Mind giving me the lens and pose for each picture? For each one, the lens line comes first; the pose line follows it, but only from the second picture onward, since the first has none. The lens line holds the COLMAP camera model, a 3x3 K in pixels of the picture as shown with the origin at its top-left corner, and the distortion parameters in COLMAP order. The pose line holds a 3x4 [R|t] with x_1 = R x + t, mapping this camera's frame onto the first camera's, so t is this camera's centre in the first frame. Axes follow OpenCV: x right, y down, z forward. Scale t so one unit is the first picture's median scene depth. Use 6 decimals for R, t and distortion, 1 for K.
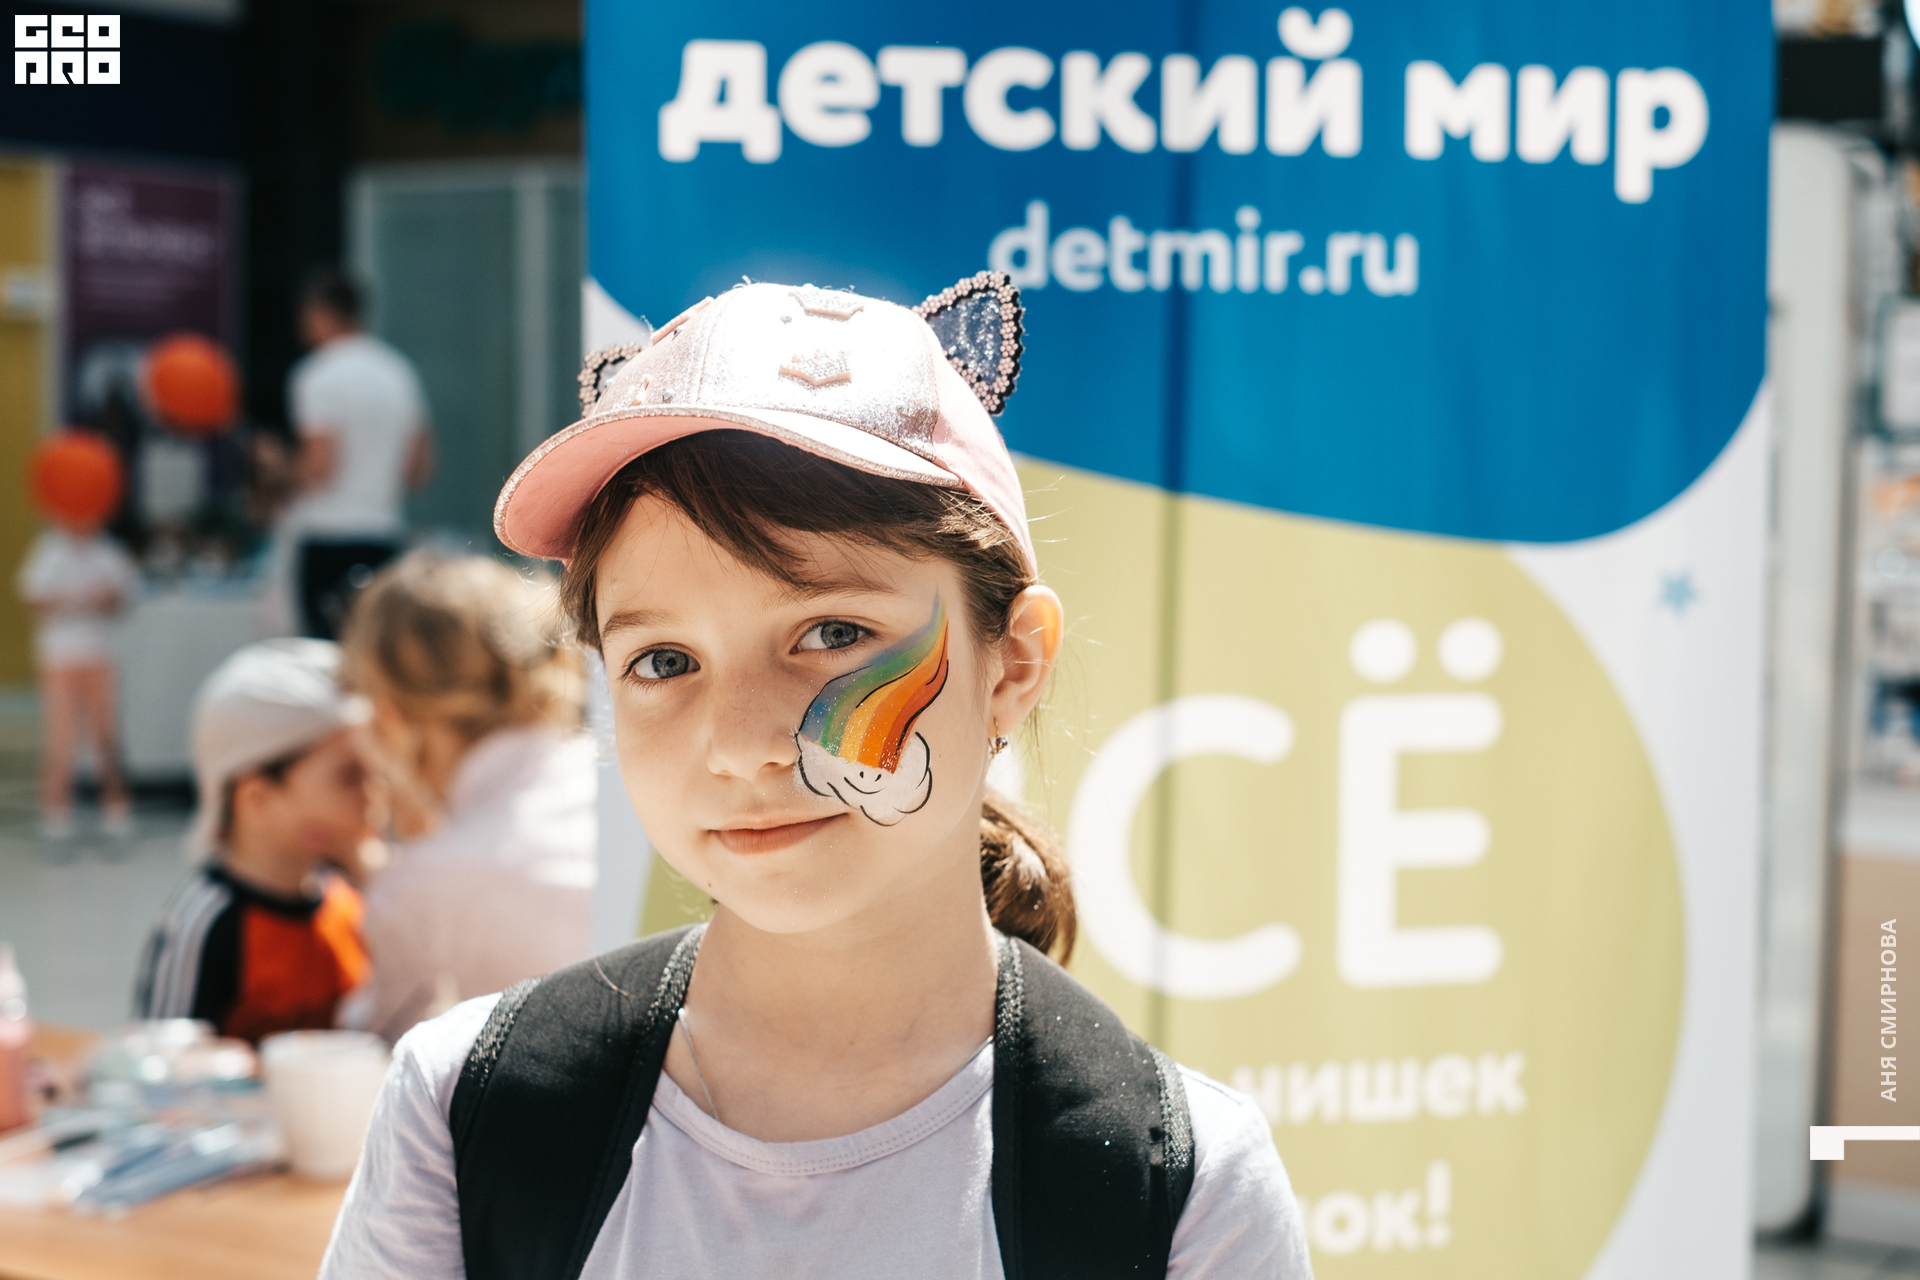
lens RADIAL K [[2913.6, 0, 958.9], [0, 2913.6, 656.2], [0, 0, 1]] dist [-0.036272, 0.000000]
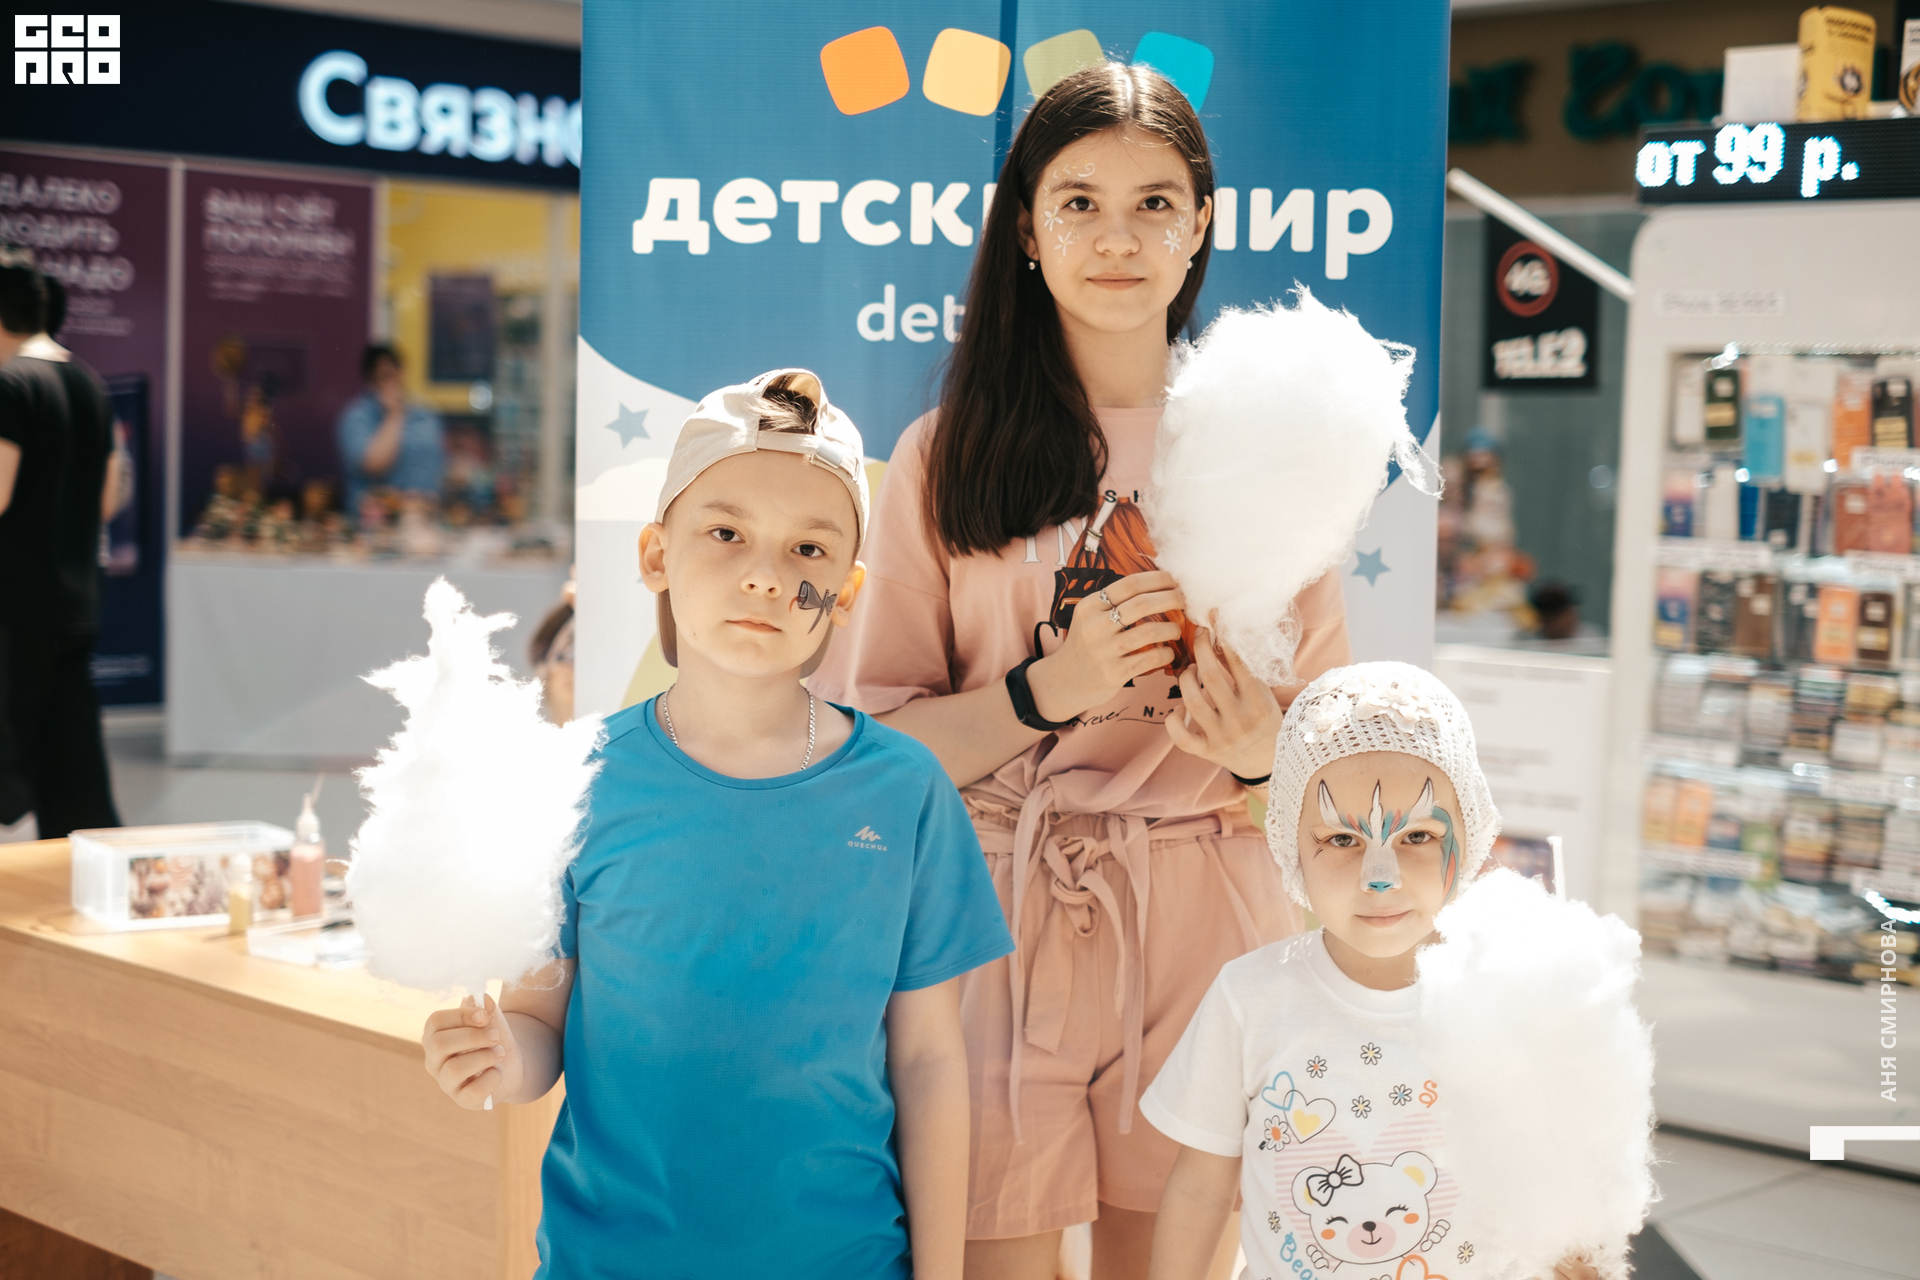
lens RADIAL K [[2913.6, 0, 953.5], [0, 2913.6, 641.6], [0, 0, 1]] dist [-0.036272, 0.000000]
pose [[0.973492, 0.031090, -0.226599, 0.386366], [-0.033607, 0.999409, -0.007256, 0.031724], [0.226239, 0.014679, 0.973961, -0.398895]]
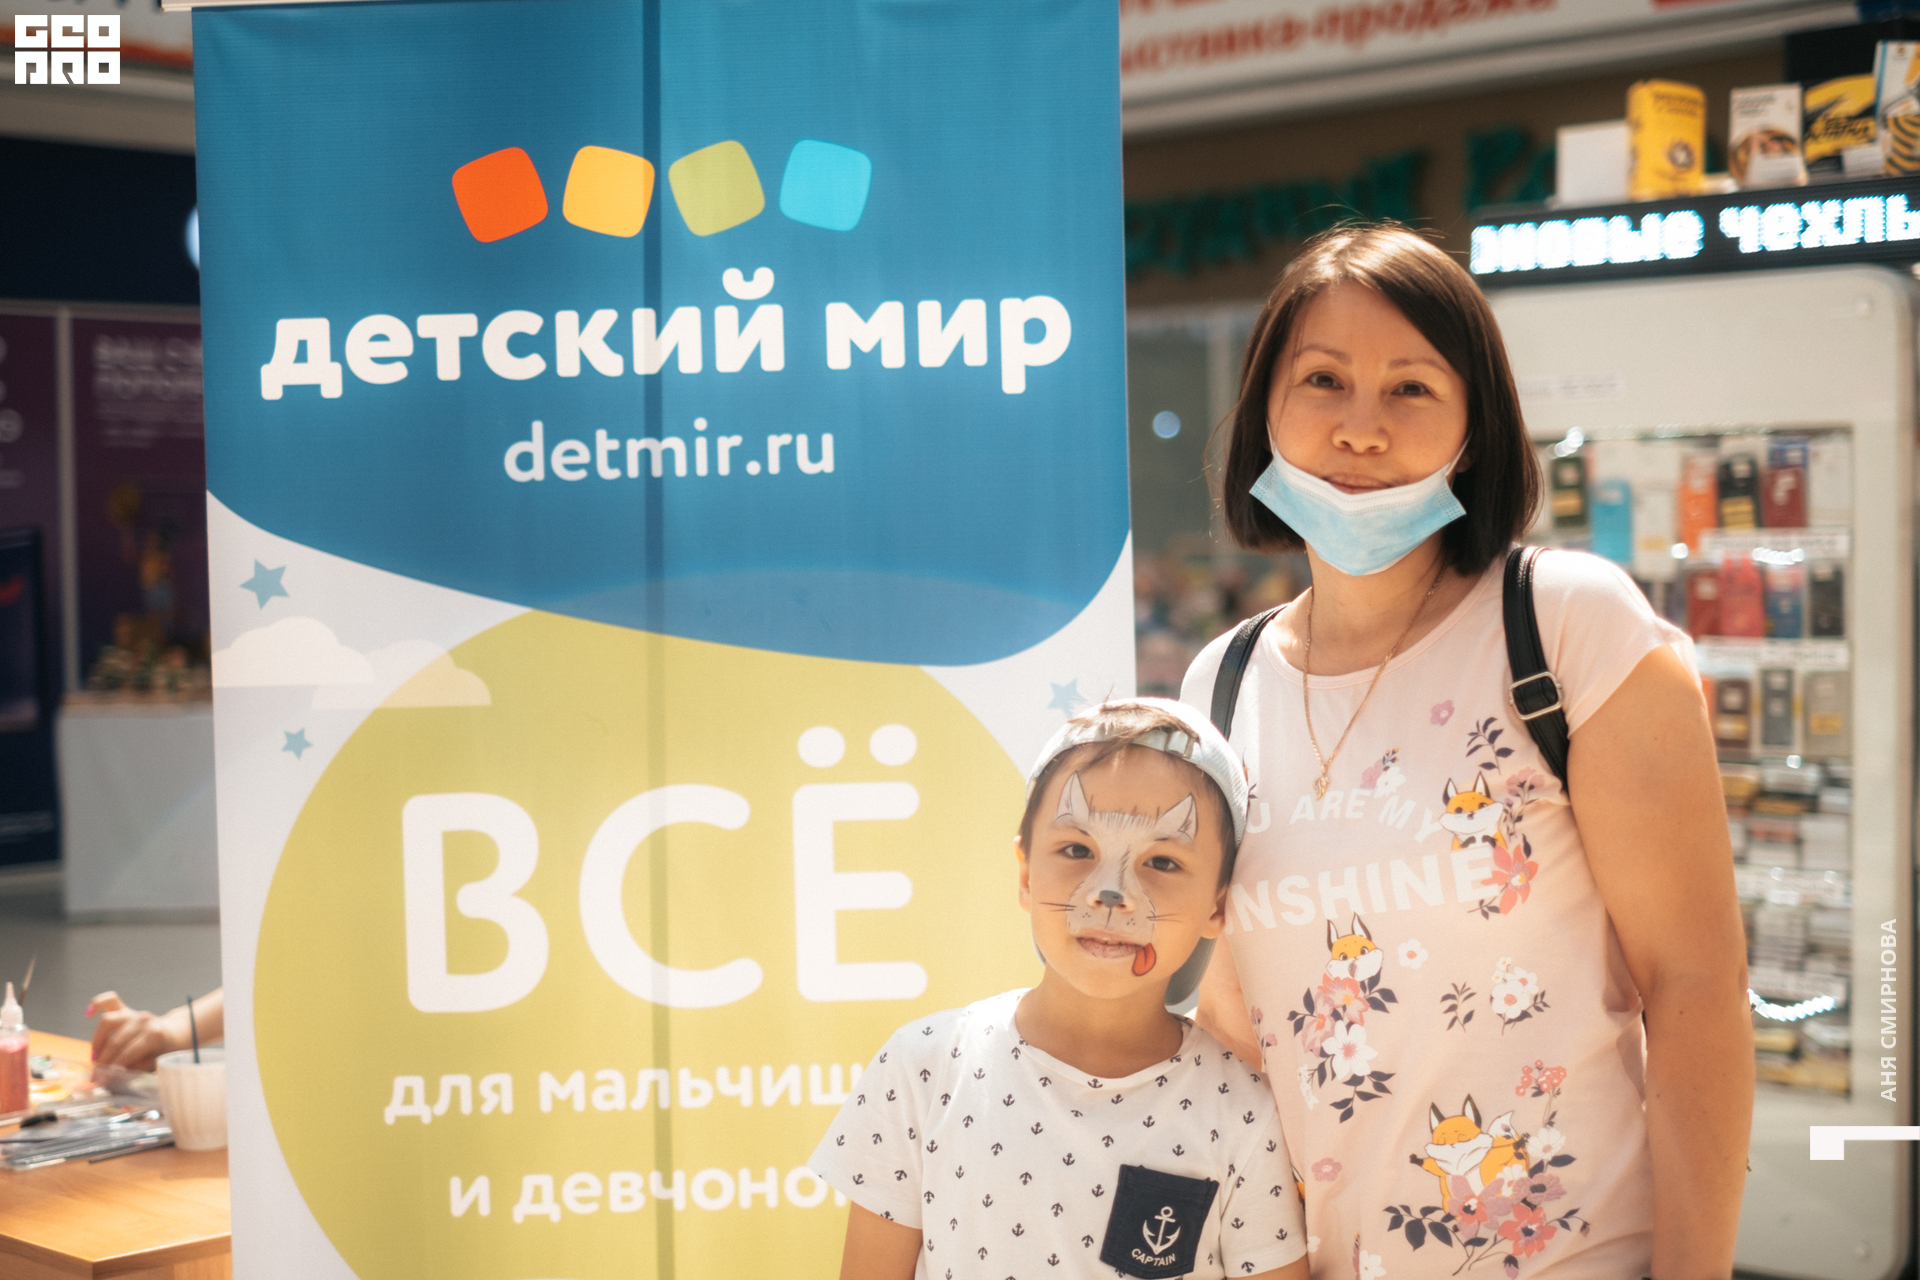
lens RADIAL K [[2913.6, 0, 961.1], [0, 2913.6, 636.7], [0, 0, 1]] dist [-0.036272, 0.000000]
pose [[0.976112, -0.022002, -0.216150, 0.503268], [0.012323, 0.998864, -0.046025, 0.010115], [0.216917, 0.042262, 0.975275, -0.273401]]
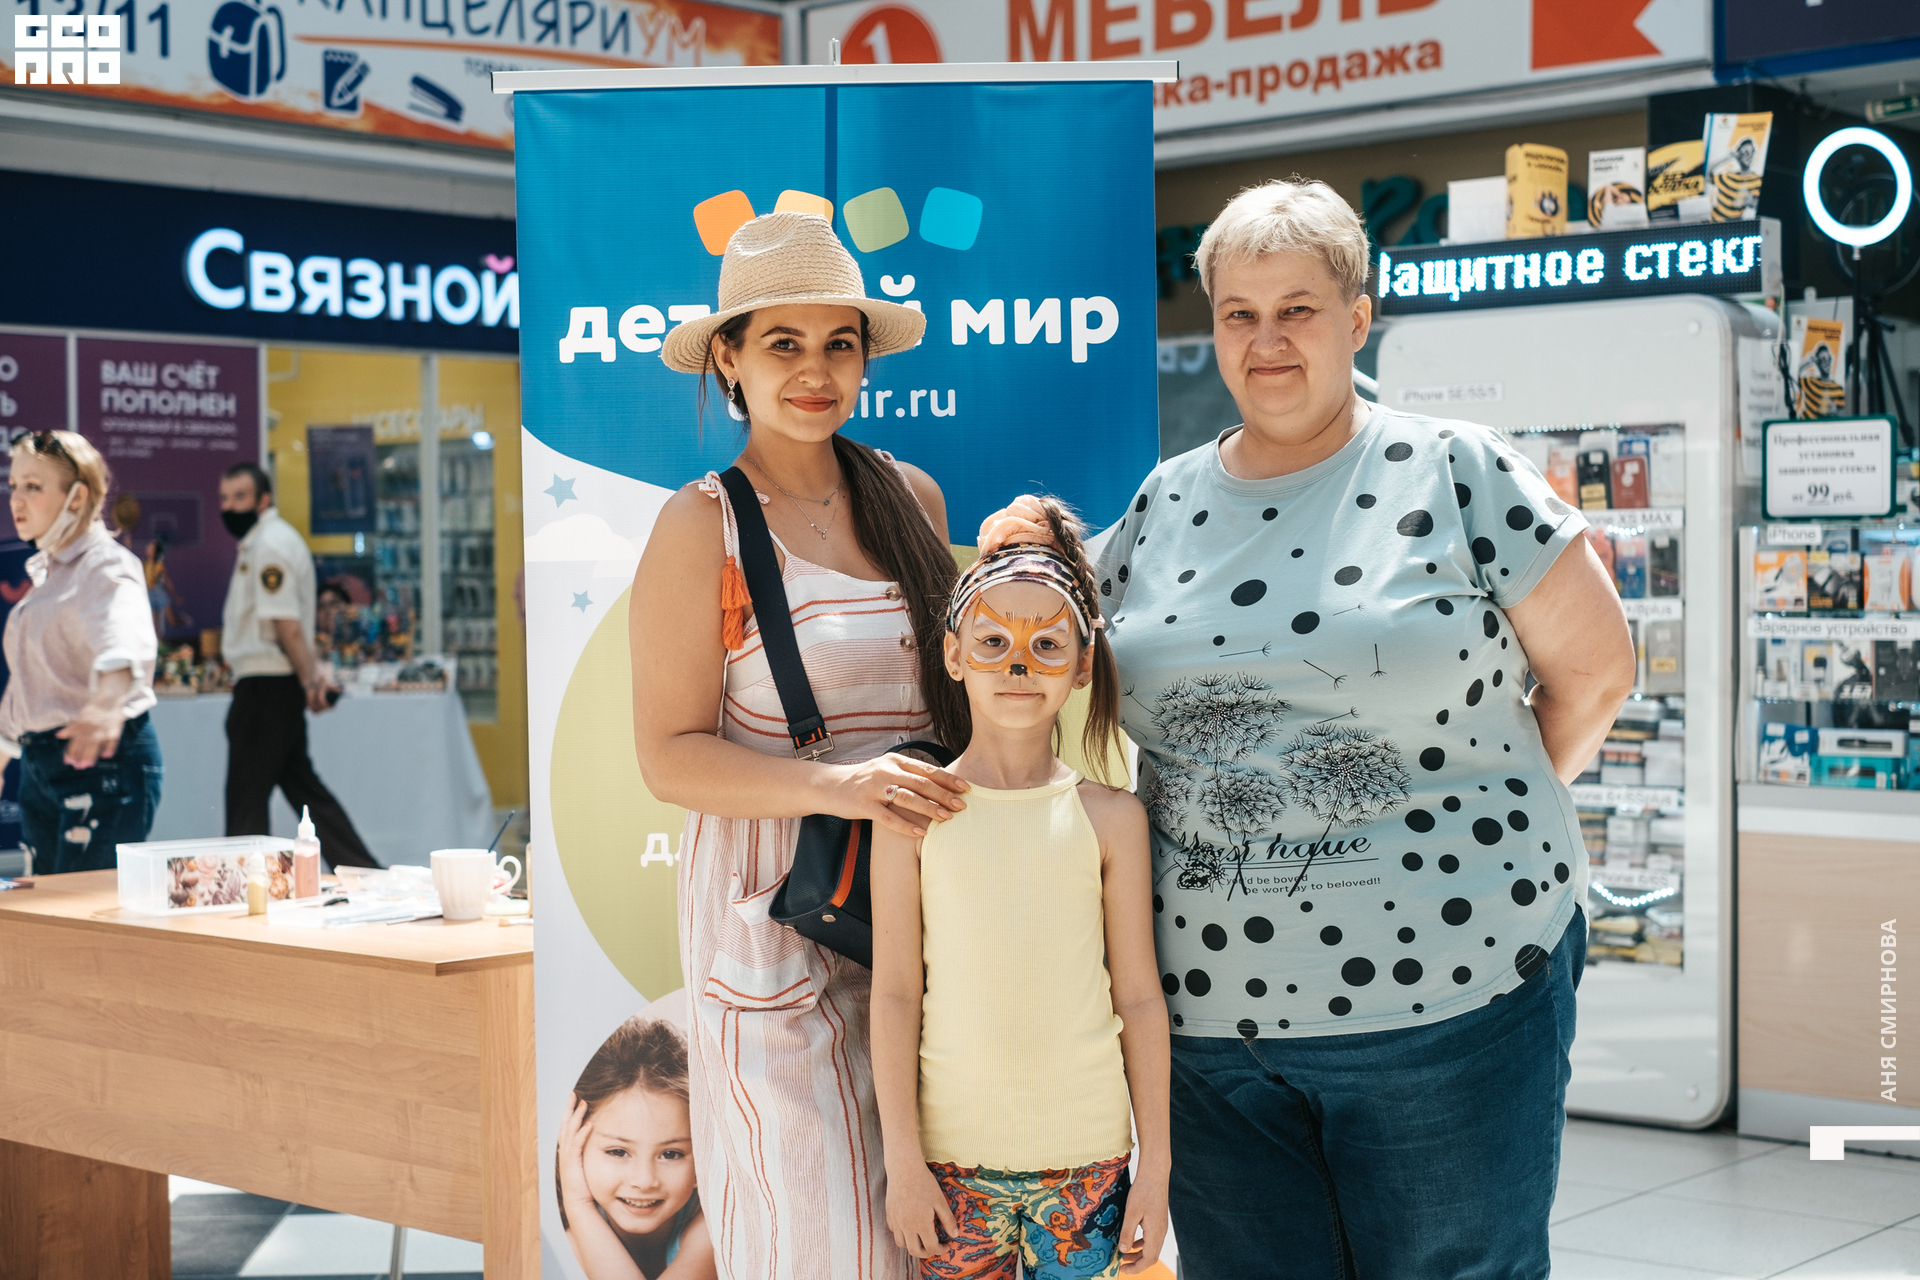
lens RADIAL K [[2913.6, 0, 947.9], [0, 2913.6, 648.6], [0, 0, 1]] dist [-0.036272, 0.000000]
pose [[0.983022, -0.019903, -0.182404, 0.504464], [0.009823, 0.998383, -0.055996, 0.135711], [0.183224, 0.053254, 0.981628, -0.882241]]
